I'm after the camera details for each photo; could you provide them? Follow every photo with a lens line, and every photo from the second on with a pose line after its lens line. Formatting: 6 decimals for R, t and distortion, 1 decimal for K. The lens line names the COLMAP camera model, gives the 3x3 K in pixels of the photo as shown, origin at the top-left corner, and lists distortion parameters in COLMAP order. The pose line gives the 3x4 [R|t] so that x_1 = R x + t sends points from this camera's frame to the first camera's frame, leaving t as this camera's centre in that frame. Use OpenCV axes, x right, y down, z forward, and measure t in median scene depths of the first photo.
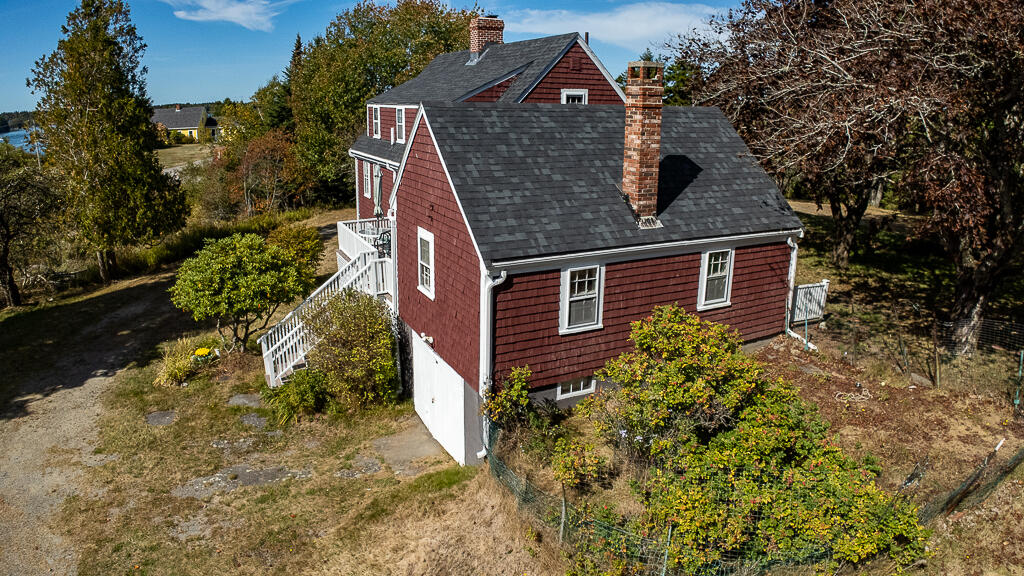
lens RADIAL K [[633.1, 0, 505.4], [0, 633.1, 265.7], [0, 0, 1]] dist [-0.162105, 0.002954]
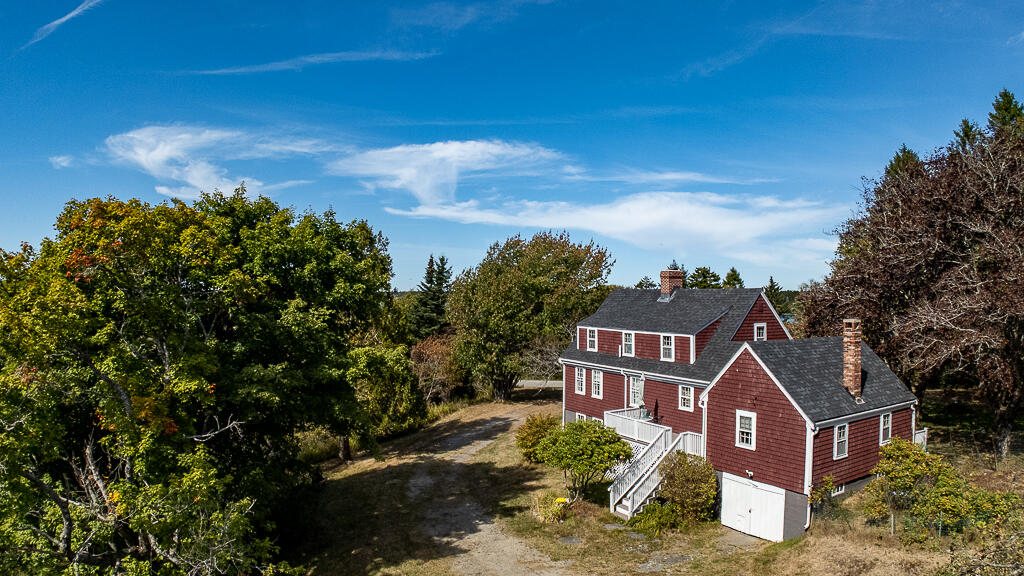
lens RADIAL K [[633.1, 0, 500.9], [0, 633.1, 235.5], [0, 0, 1]] dist [-0.162105, 0.002954]
pose [[0.999405, -0.002079, 0.034429, -0.773403], [0.013538, 0.941723, -0.336116, 0.038394], [-0.031724, 0.336382, 0.941191, -0.693095]]
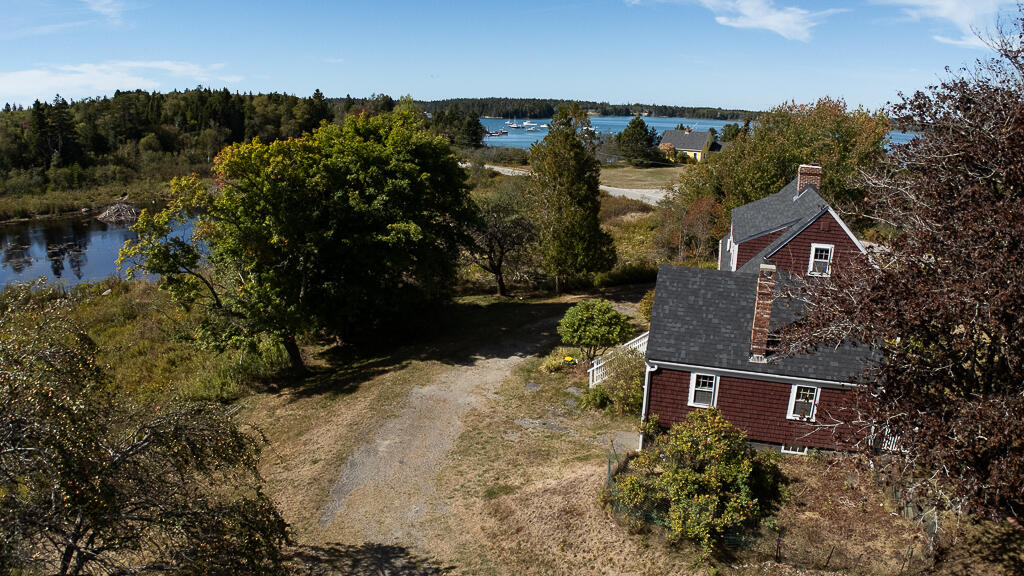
lens RADIAL K [[633.1, 0, 506.6], [0, 633.1, 270.6], [0, 0, 1]] dist [-0.162105, 0.002954]
pose [[0.697138, 0.180261, -0.693906, 0.705081], [-0.180767, 0.980800, 0.073181, -0.246354], [0.693774, 0.074418, 0.716338, -0.557233]]
